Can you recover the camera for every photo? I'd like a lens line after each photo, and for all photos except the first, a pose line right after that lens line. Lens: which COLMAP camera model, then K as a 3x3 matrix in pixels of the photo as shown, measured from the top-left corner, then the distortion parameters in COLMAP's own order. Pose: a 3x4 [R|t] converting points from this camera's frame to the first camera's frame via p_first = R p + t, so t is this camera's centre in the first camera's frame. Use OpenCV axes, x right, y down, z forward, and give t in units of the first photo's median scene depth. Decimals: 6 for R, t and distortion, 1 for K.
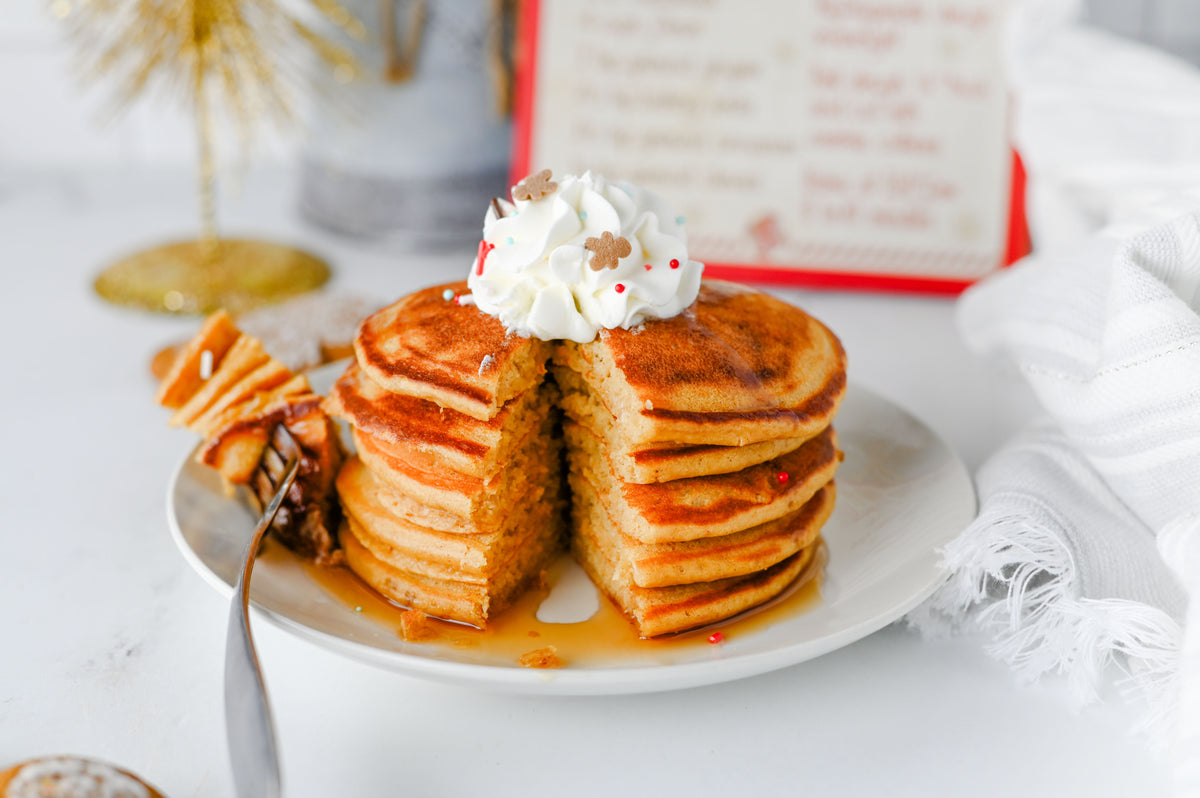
lens RADIAL K [[1913.7, 0, 598.5], [0, 1913.7, 374.4], [0, 0, 1]] dist [-0.117398, 0.000672]
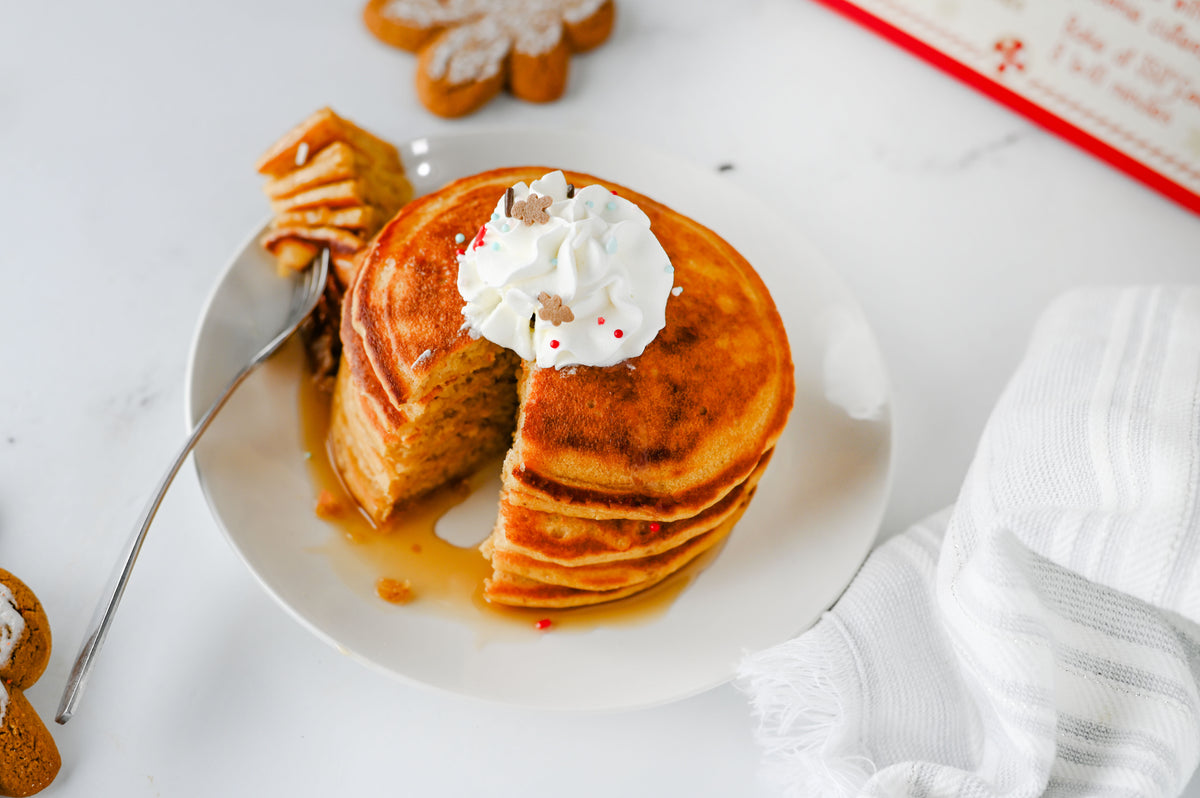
lens RADIAL K [[1913.7, 0, 598.5], [0, 1913.7, 374.4], [0, 0, 1]] dist [-0.117398, 0.000672]
pose [[0.879720, 0.430938, -0.200961, 0.255216], [-0.271898, 0.802632, 0.530899, -0.606214], [0.390082, -0.412401, 0.823263, 0.101039]]
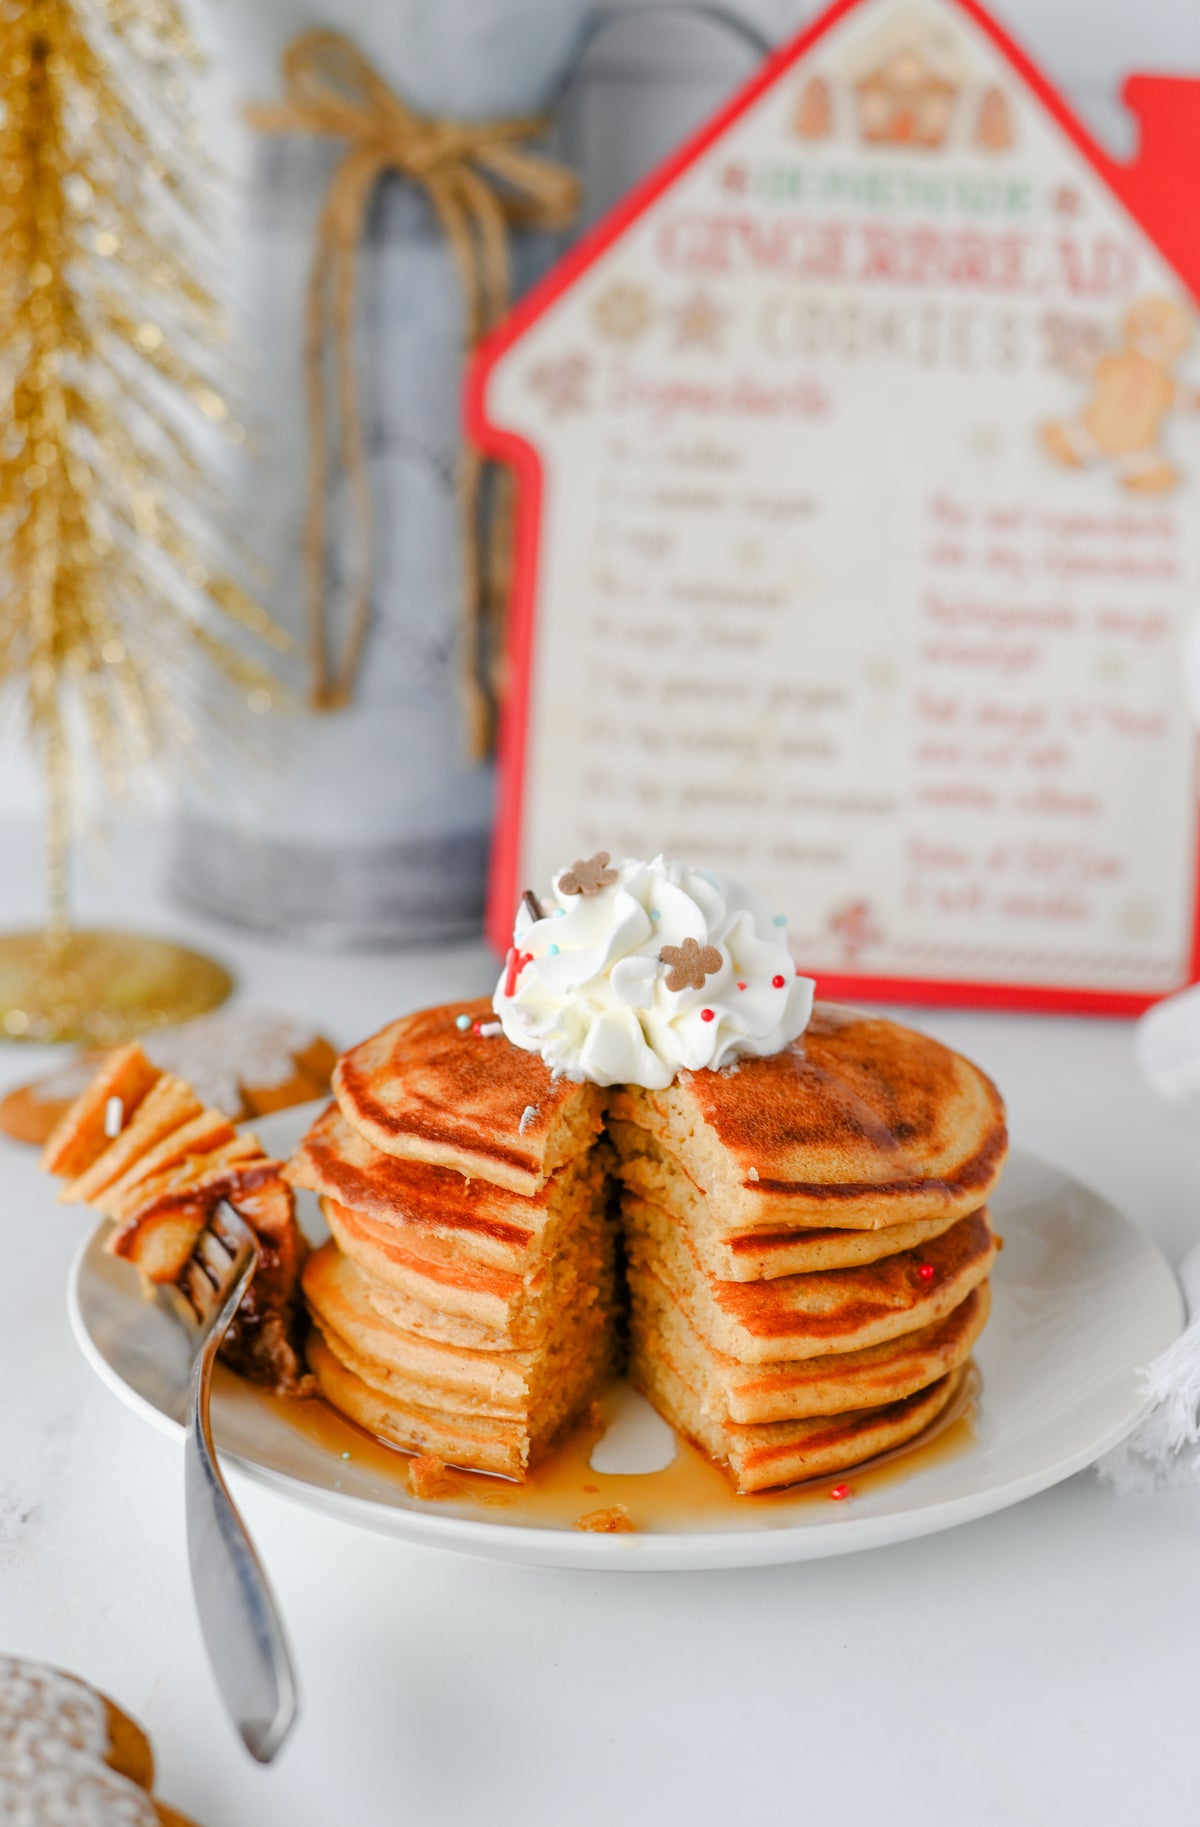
lens RADIAL K [[2966.7, 0, 600.8], [0, 2966.7, 876.3], [0, 0, 1]] dist [-0.142233, 0.167016]
pose [[0.999359, 0.002608, 0.035715, -0.069432], [0.000323, 0.996647, -0.081824, -0.004823], [-0.035808, 0.081783, 0.996007, -0.137500]]
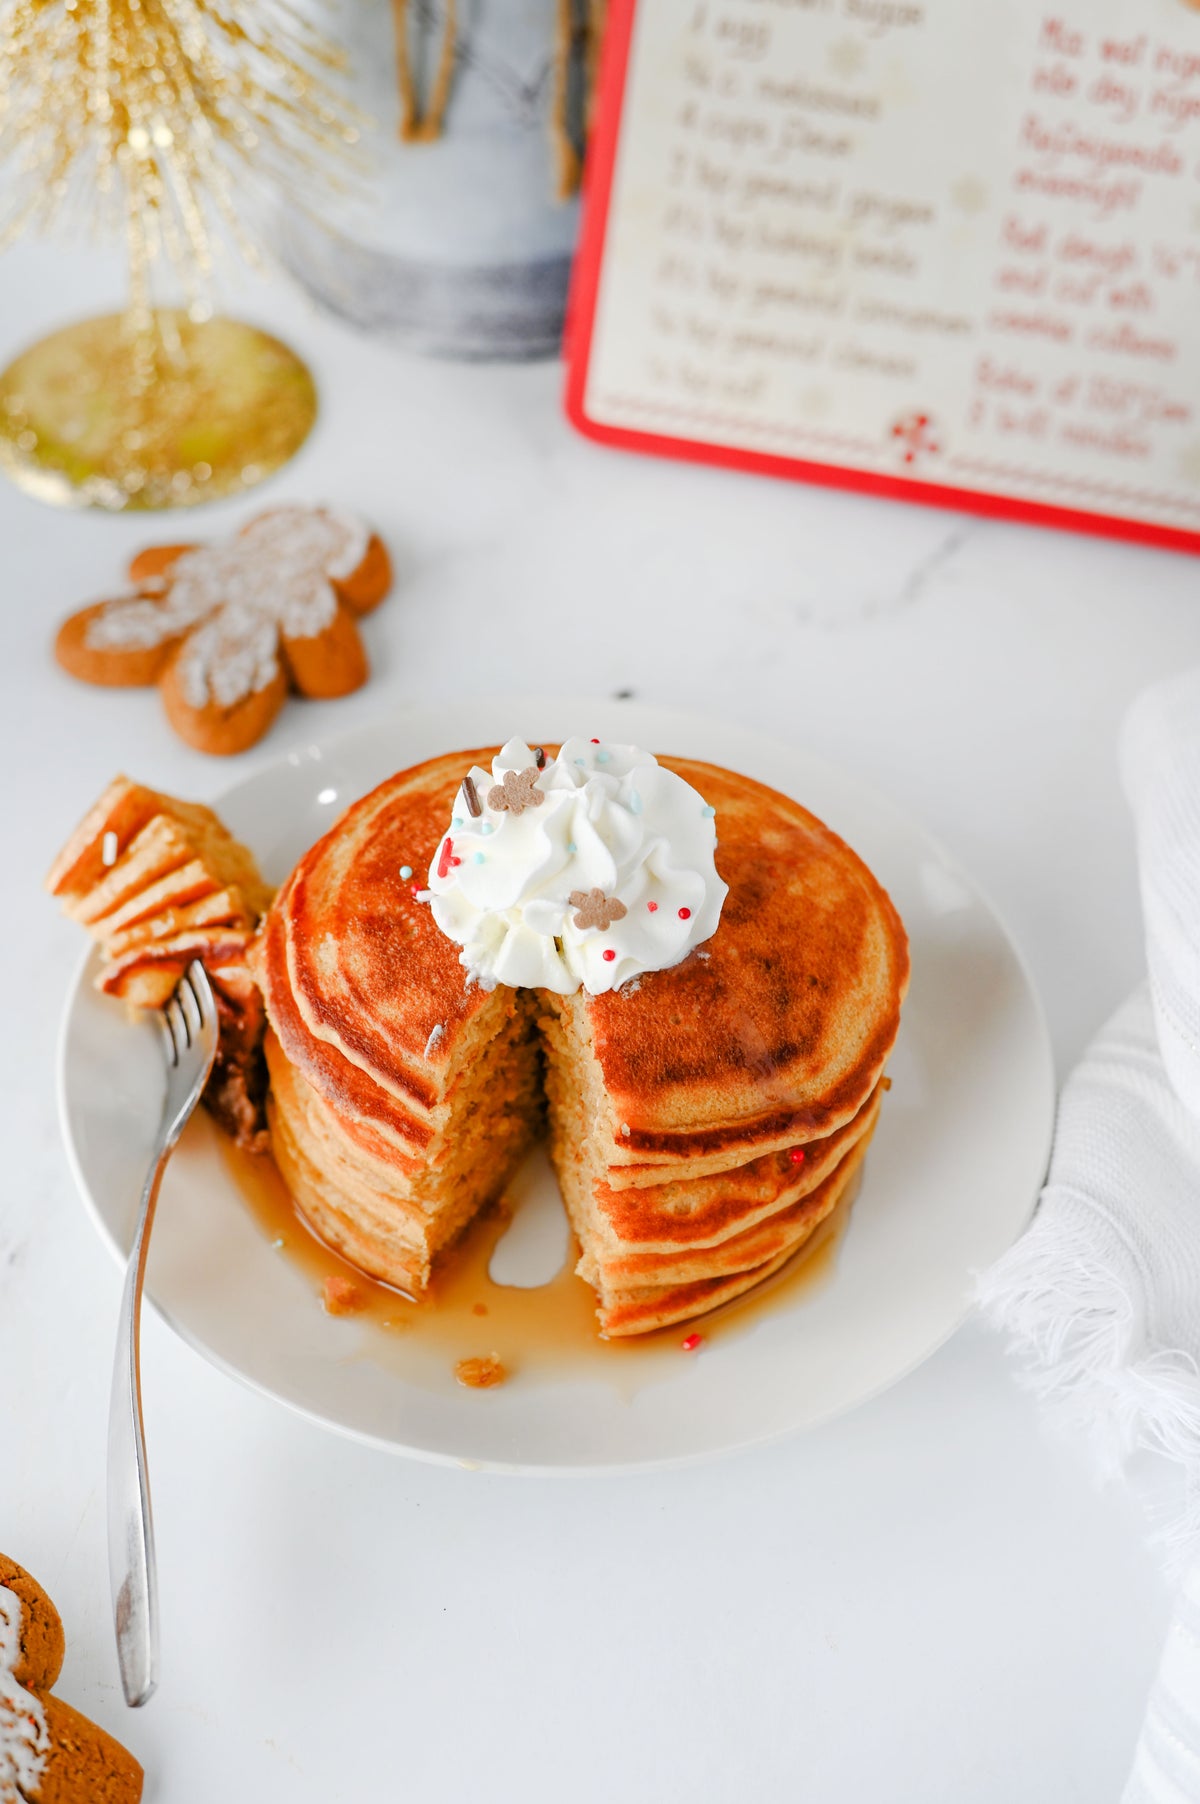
lens RADIAL K [[2877.0, 0, 601.6], [0, 2877.0, 856.4], [0, 0, 1]] dist [-0.117398, 0.000672]
pose [[0.993888, 0.096831, -0.053007, 0.066178], [-0.065638, 0.904449, 0.421503, -0.573926], [0.088756, -0.415447, 0.905277, -0.062663]]
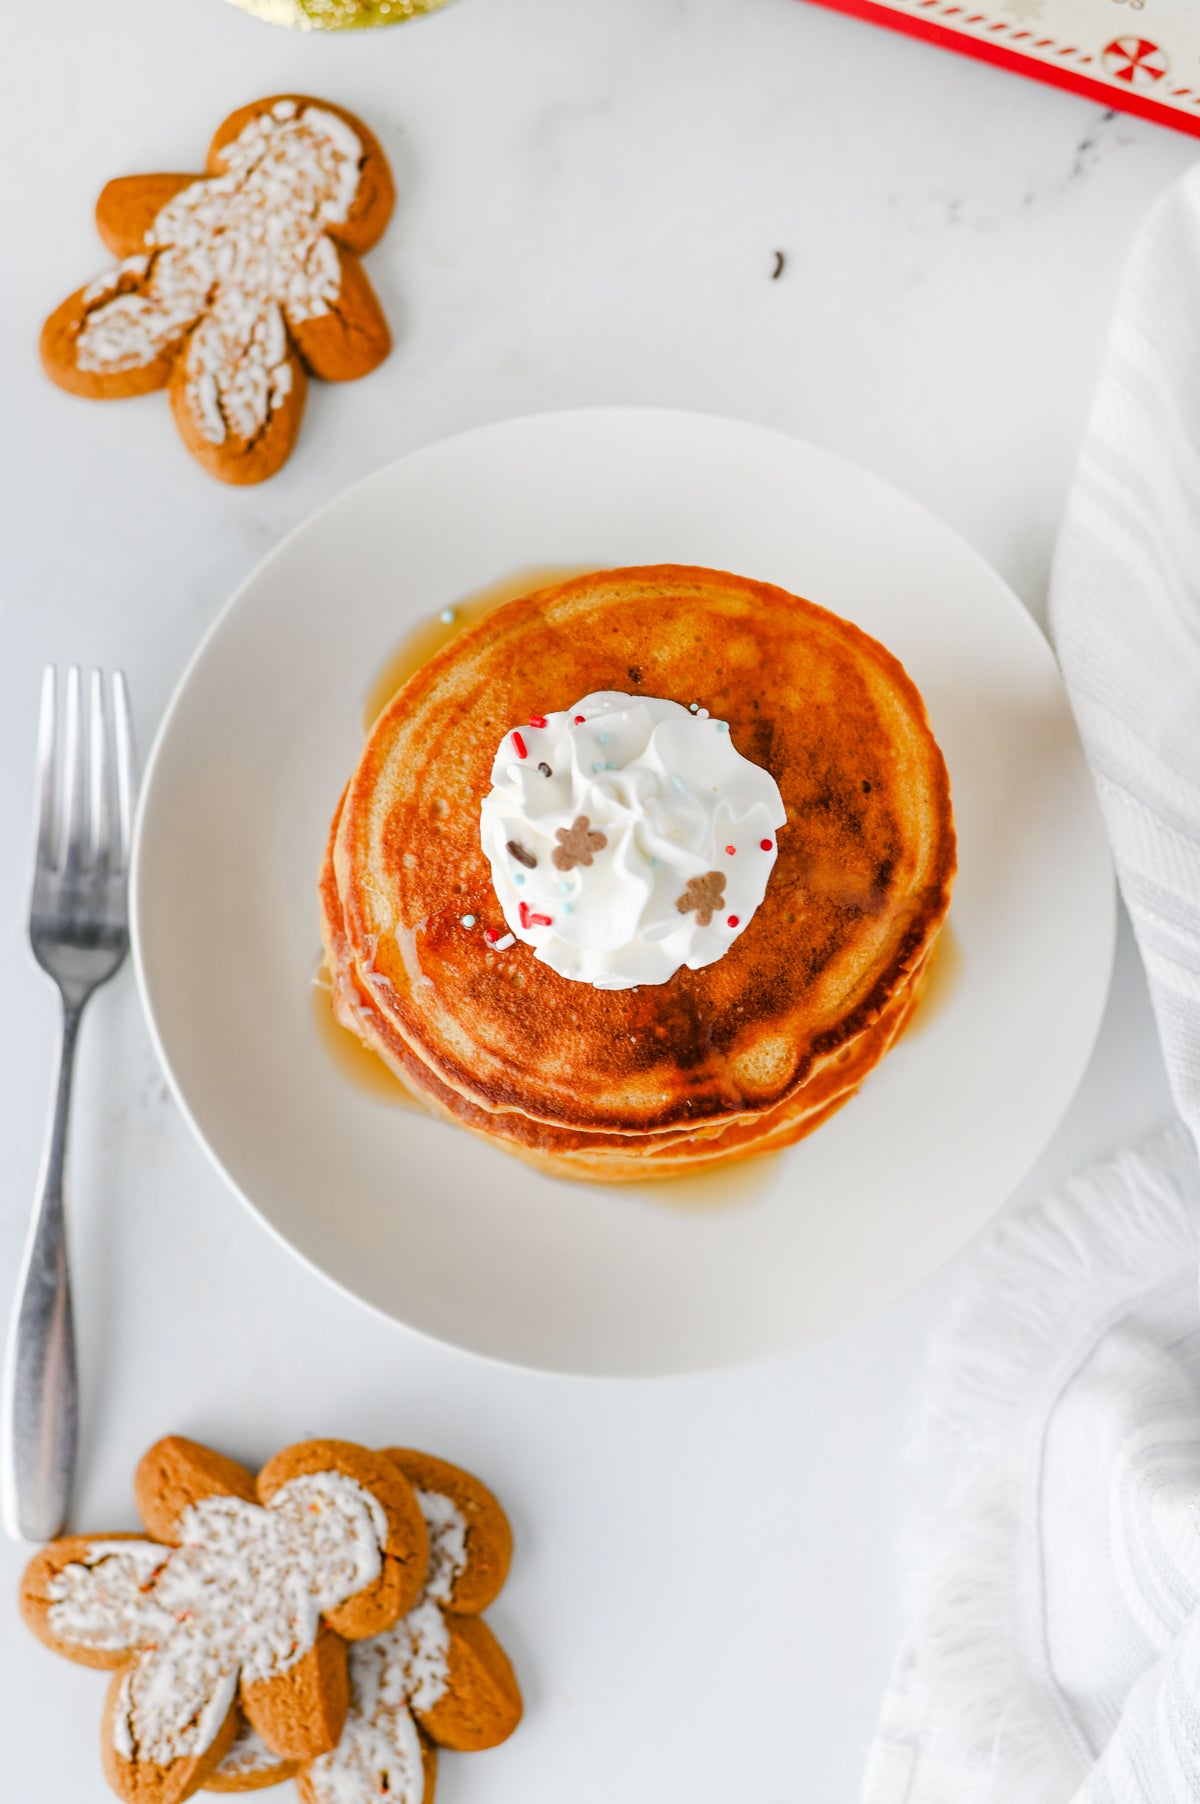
lens RADIAL K [[2877.0, 0, 601.6], [0, 2877.0, 856.4], [0, 0, 1]] dist [-0.117398, 0.000672]
pose [[0.891386, -0.452607, 0.024055, -0.048526], [0.217657, 0.474010, 0.853194, -1.079694], [-0.397563, -0.755289, 0.521039, 0.406941]]
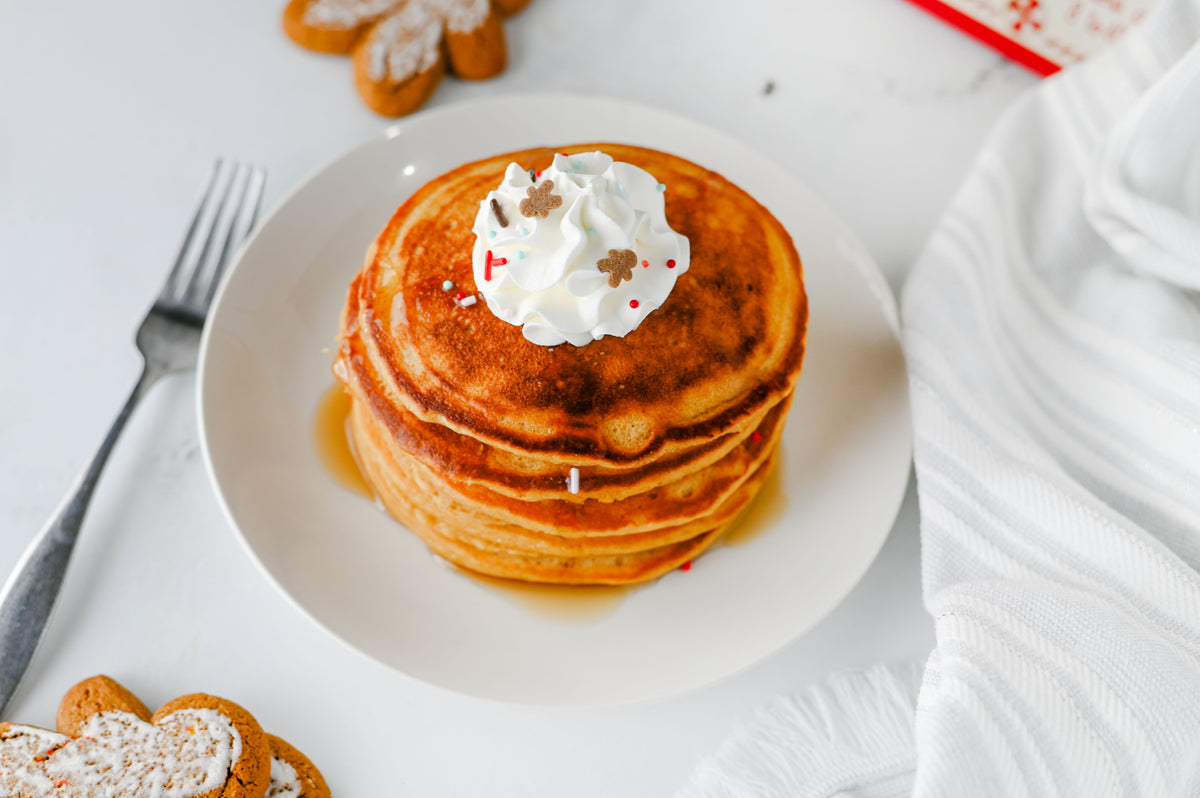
lens RADIAL K [[1913.7, 0, 598.5], [0, 1913.7, 374.4], [0, 0, 1]] dist [-0.117398, 0.000672]
pose [[0.976708, -0.160675, 0.142218, -0.162339], [0.056096, 0.830939, 0.553529, -0.610184], [-0.207113, -0.532658, 0.820597, 0.083617]]
